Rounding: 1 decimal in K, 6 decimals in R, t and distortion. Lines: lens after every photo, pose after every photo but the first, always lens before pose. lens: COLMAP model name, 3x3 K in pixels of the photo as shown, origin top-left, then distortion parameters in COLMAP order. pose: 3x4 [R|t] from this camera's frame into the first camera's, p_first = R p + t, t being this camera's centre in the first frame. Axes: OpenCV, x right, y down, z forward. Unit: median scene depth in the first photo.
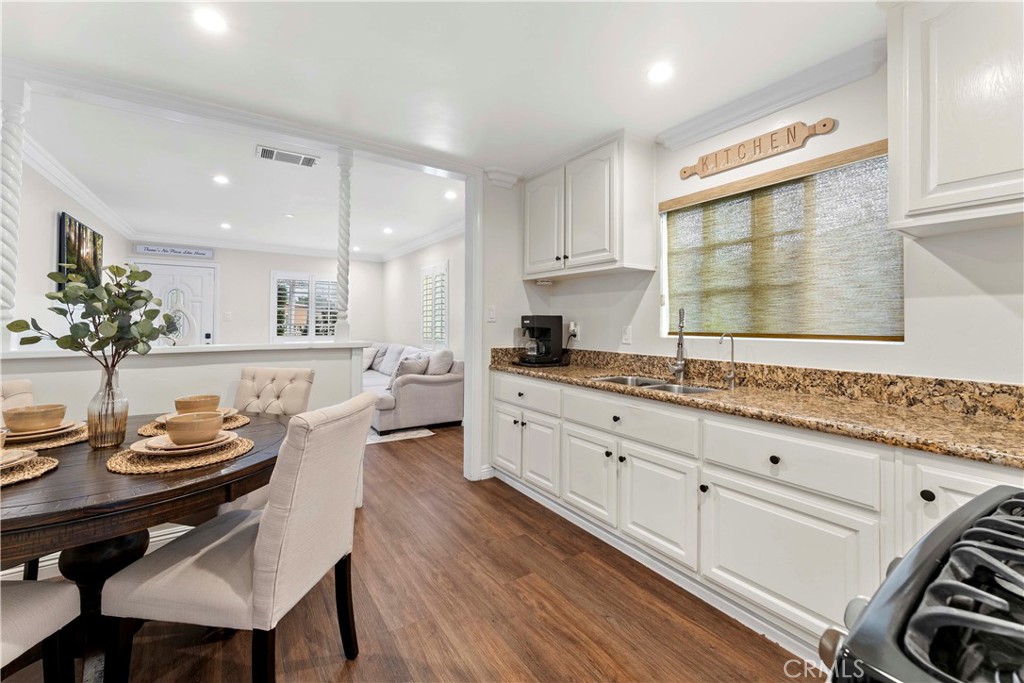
lens RADIAL K [[413.8, 0, 503.4], [0, 413.8, 321.5], [0, 0, 1]] dist [0.000503, 0.000103]
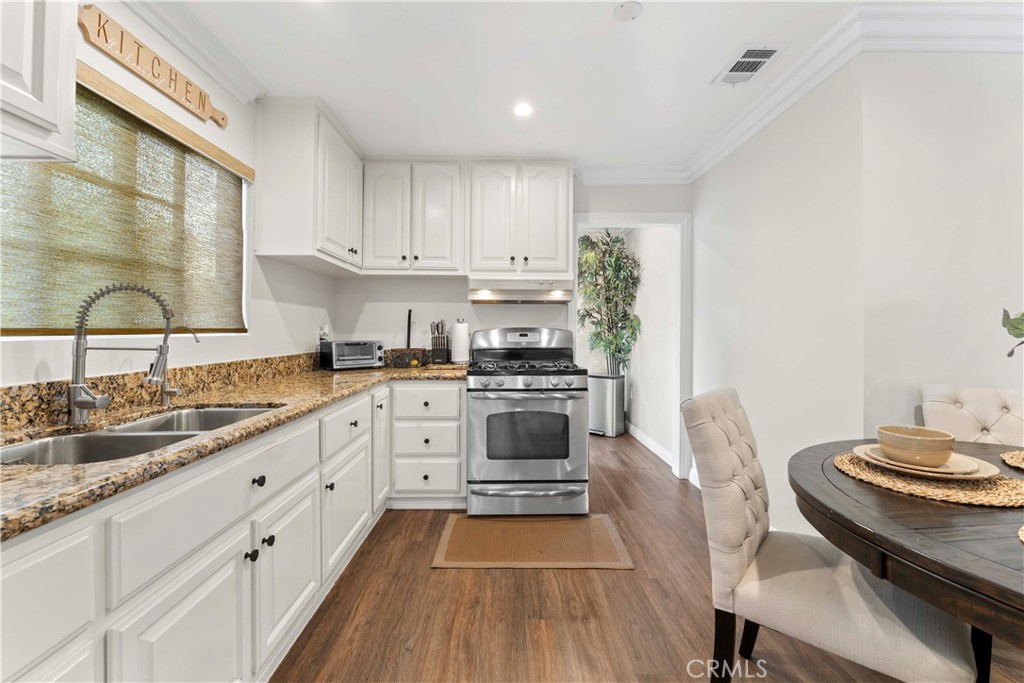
lens RADIAL K [[413.8, 0, 512.5], [0, 413.8, 334.5], [0, 0, 1]] dist [0.000503, 0.000103]
pose [[-0.844452, -0.013999, 0.535448, -0.356492], [-0.010813, 0.999900, 0.009089, 0.030099], [-0.535522, 0.001885, -0.844519, 1.454702]]
